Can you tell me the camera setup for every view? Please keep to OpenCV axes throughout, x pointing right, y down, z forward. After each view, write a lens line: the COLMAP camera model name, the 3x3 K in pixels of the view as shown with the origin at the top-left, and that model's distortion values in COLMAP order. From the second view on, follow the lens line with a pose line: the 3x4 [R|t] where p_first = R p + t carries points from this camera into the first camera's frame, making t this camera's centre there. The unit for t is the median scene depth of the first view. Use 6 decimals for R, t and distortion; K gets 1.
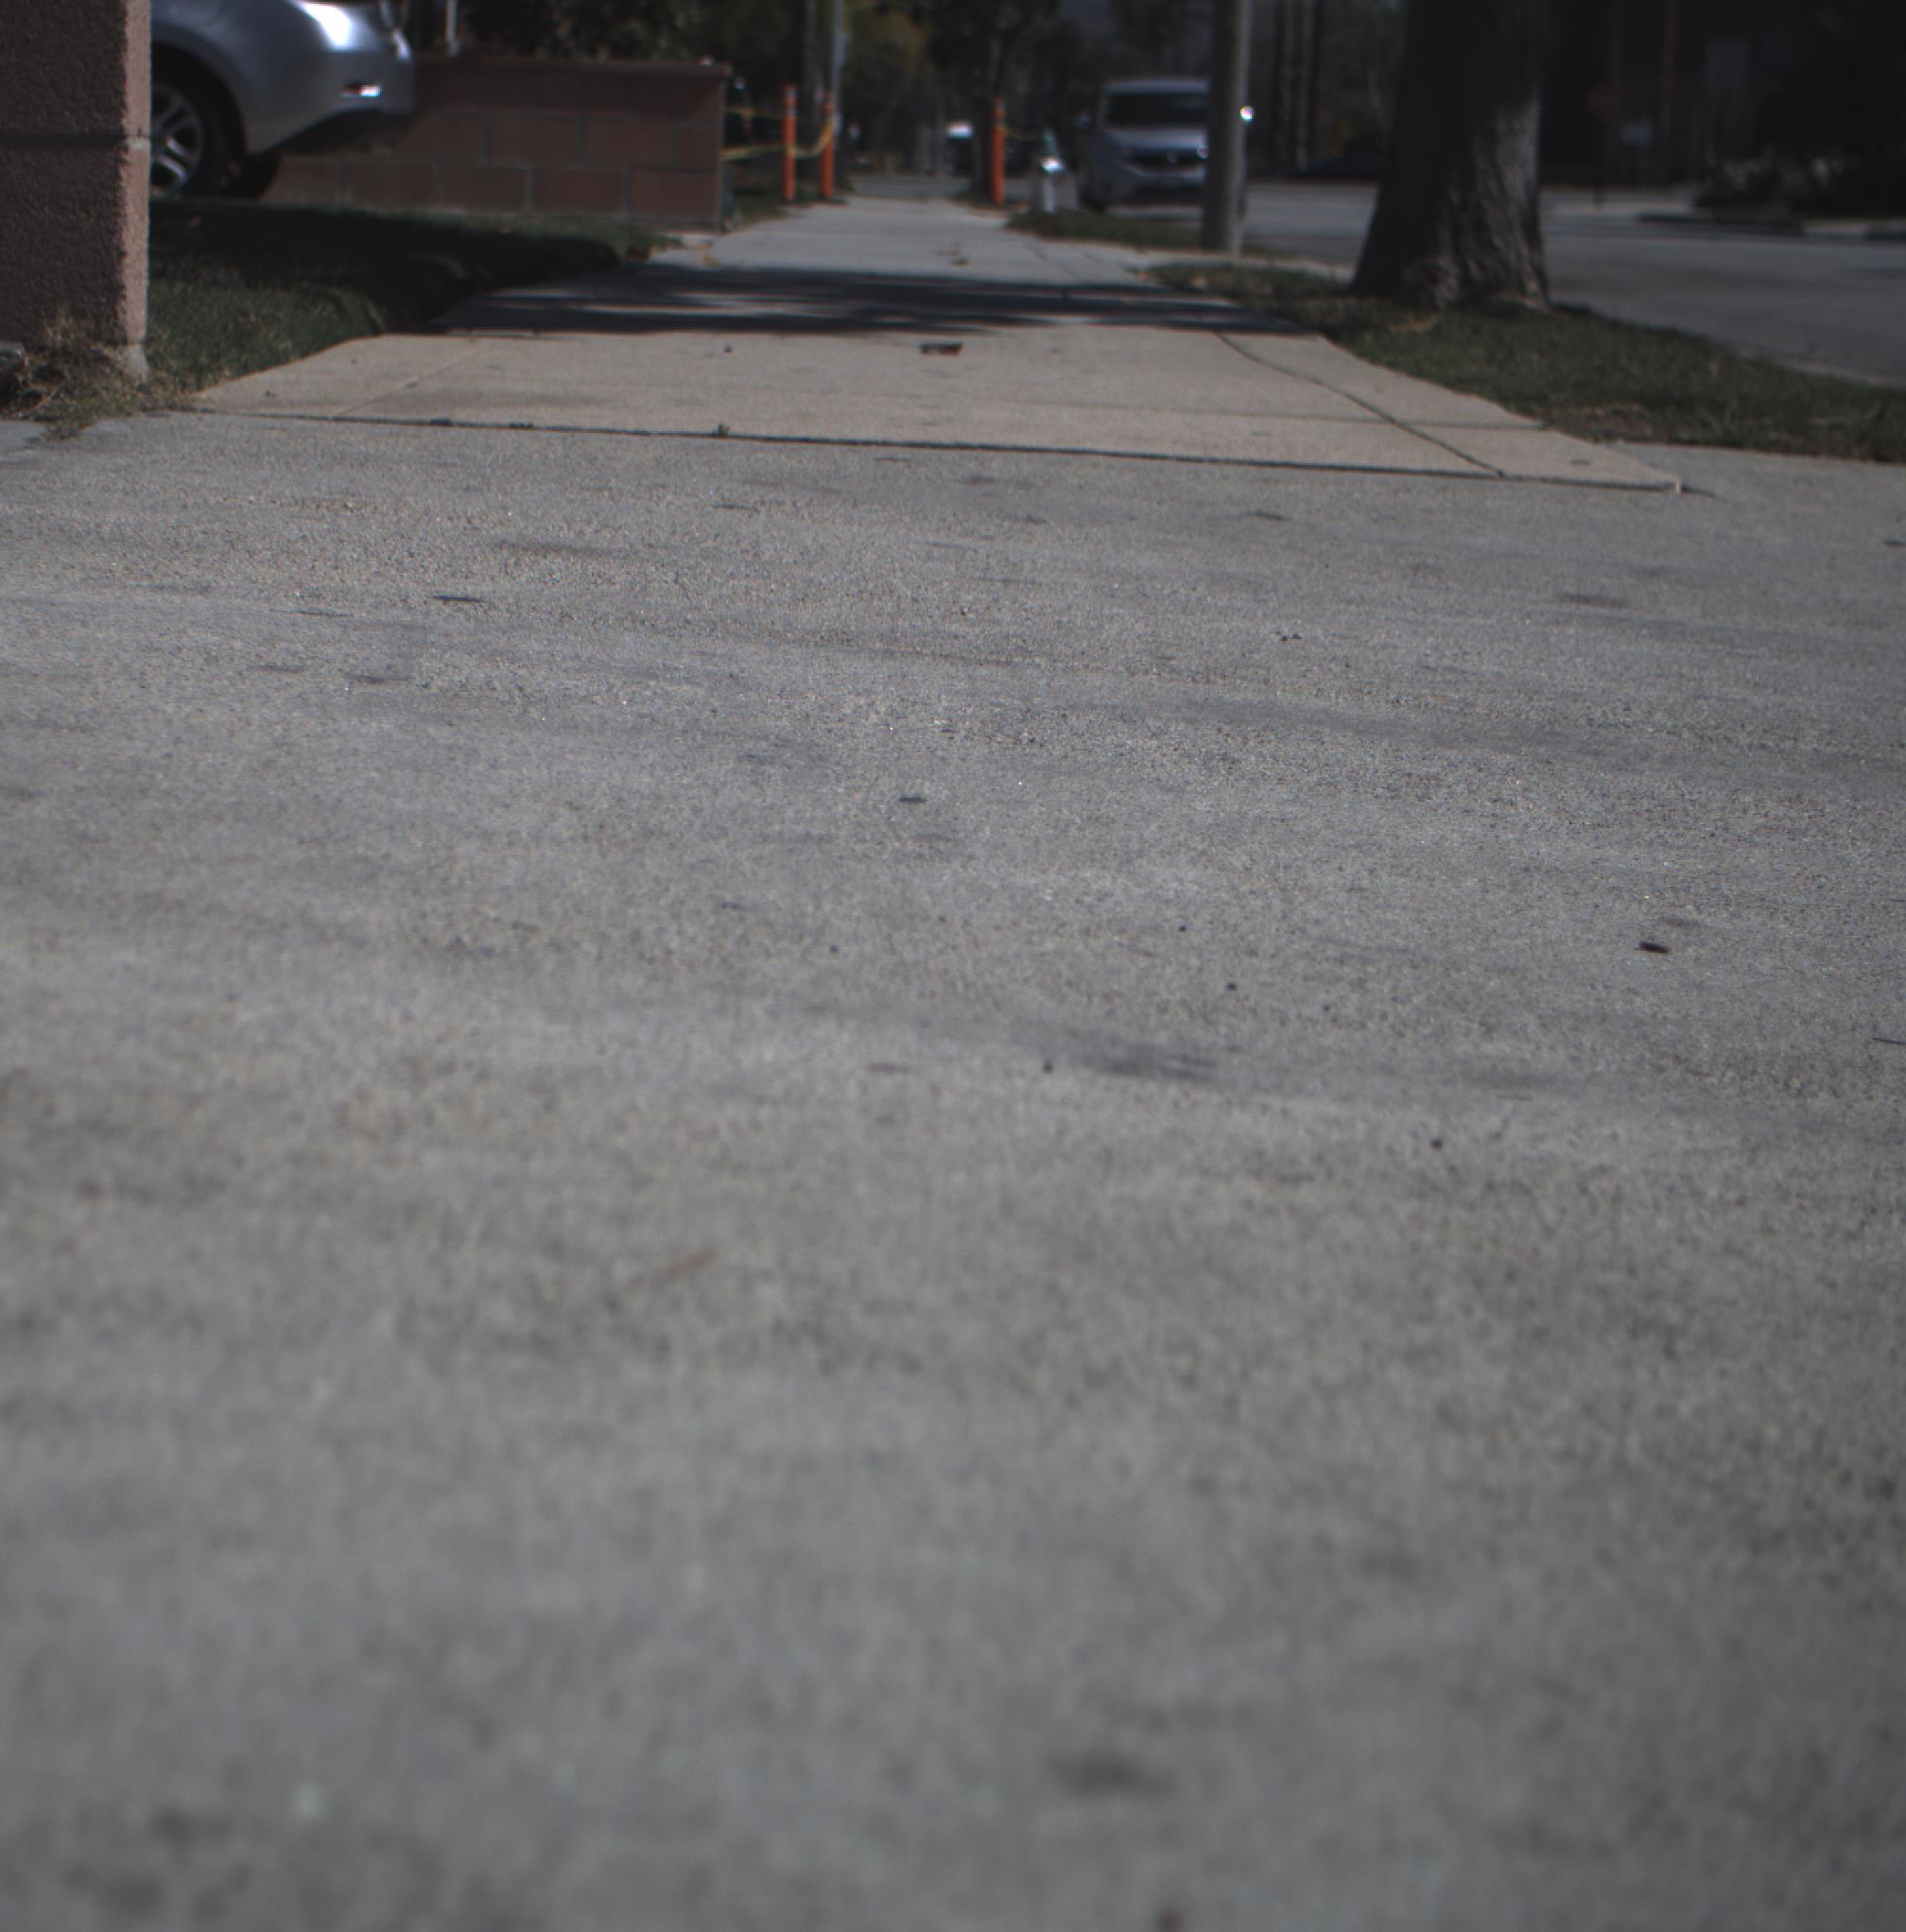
lens RADIAL K [[4335.8, 0, 718.5], [0, 4335.8, 958.0], [0, 0, 1]] dist [-0.174216, 0.788754]
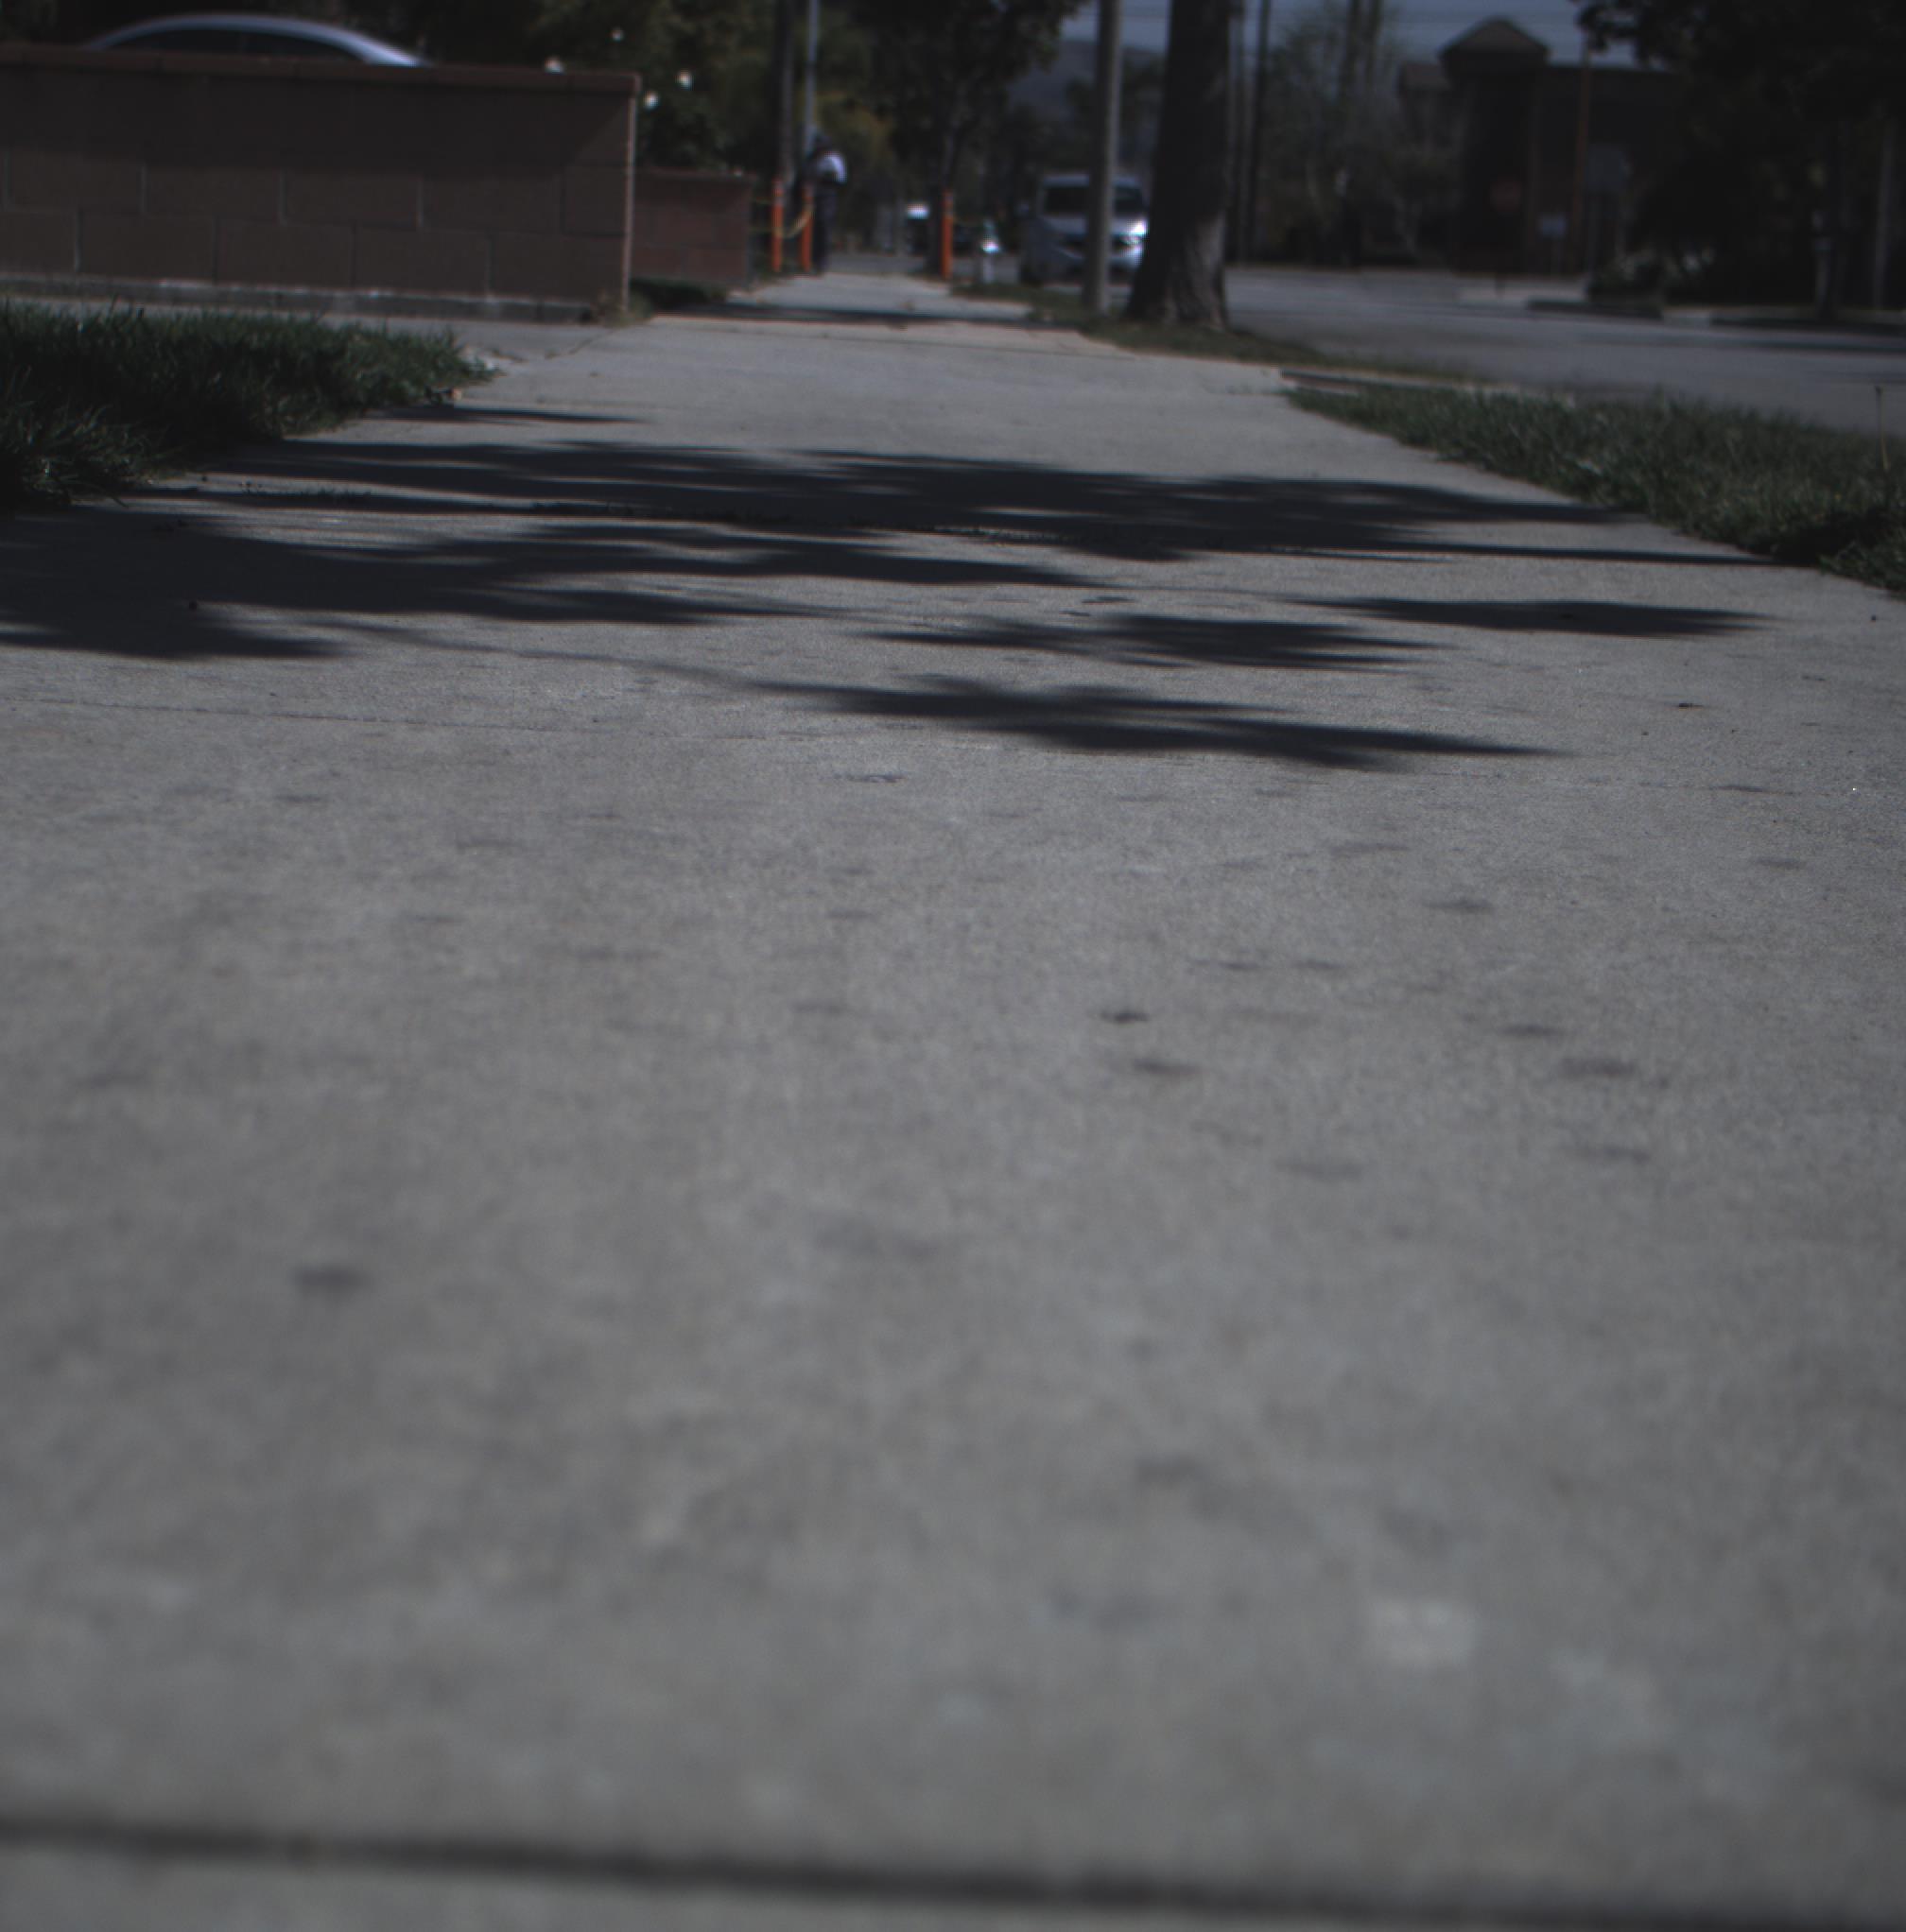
lens RADIAL K [[4335.8, 0, 718.5], [0, 4335.8, 958.0], [0, 0, 1]] dist [-0.174216, 0.788754]
pose [[0.999809, 0.015572, 0.011852, -0.026631], [-0.015367, 0.999734, -0.017171, 0.095200], [-0.012116, 0.016986, 0.999782, -0.522953]]
